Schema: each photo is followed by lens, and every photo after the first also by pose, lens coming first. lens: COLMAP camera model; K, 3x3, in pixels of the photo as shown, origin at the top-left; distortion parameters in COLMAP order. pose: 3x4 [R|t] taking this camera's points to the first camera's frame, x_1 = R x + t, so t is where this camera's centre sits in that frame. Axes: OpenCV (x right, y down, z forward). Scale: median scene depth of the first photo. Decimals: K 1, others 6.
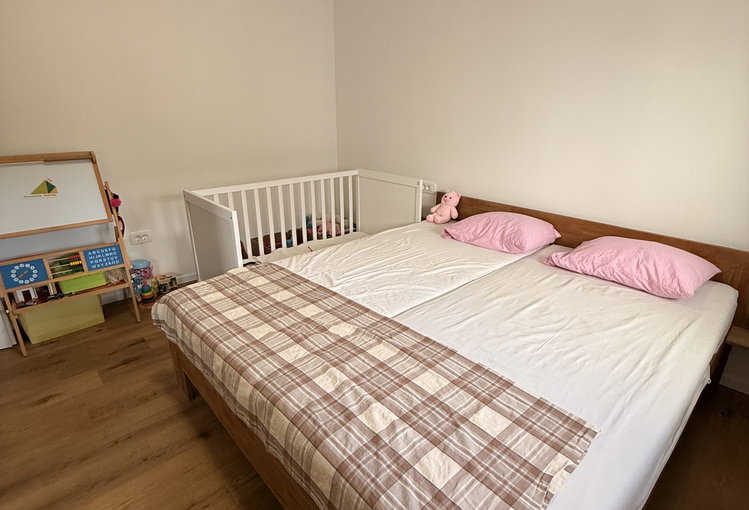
lens RADIAL K [[404.4, 0, 374.5], [0, 404.4, 255.0], [0, 0, 1]] dist [-0.003073, -0.000518]
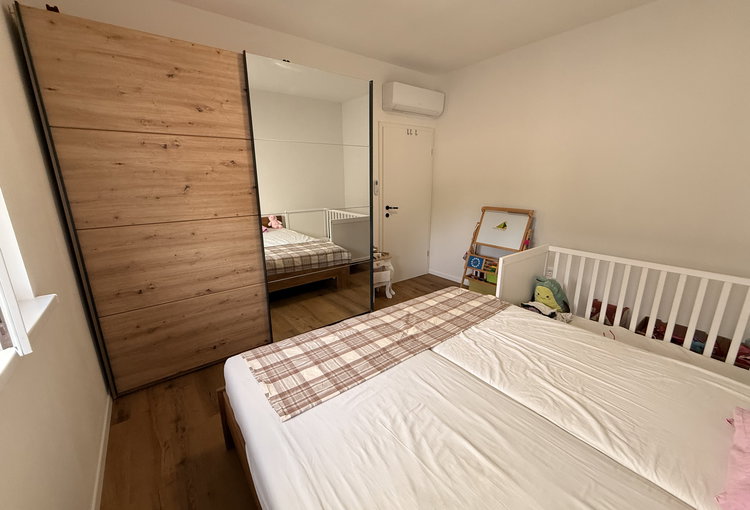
lens RADIAL K [[300.1, 0, 372.6], [0, 300.1, 253.4], [0, 0, 1]] dist [0.000248, -0.000058]
pose [[-0.100303, 0.245338, -0.964235, 0.830996], [-0.332830, 0.905017, 0.264893, -0.290468], [0.937637, 0.347496, -0.009120, 0.652418]]
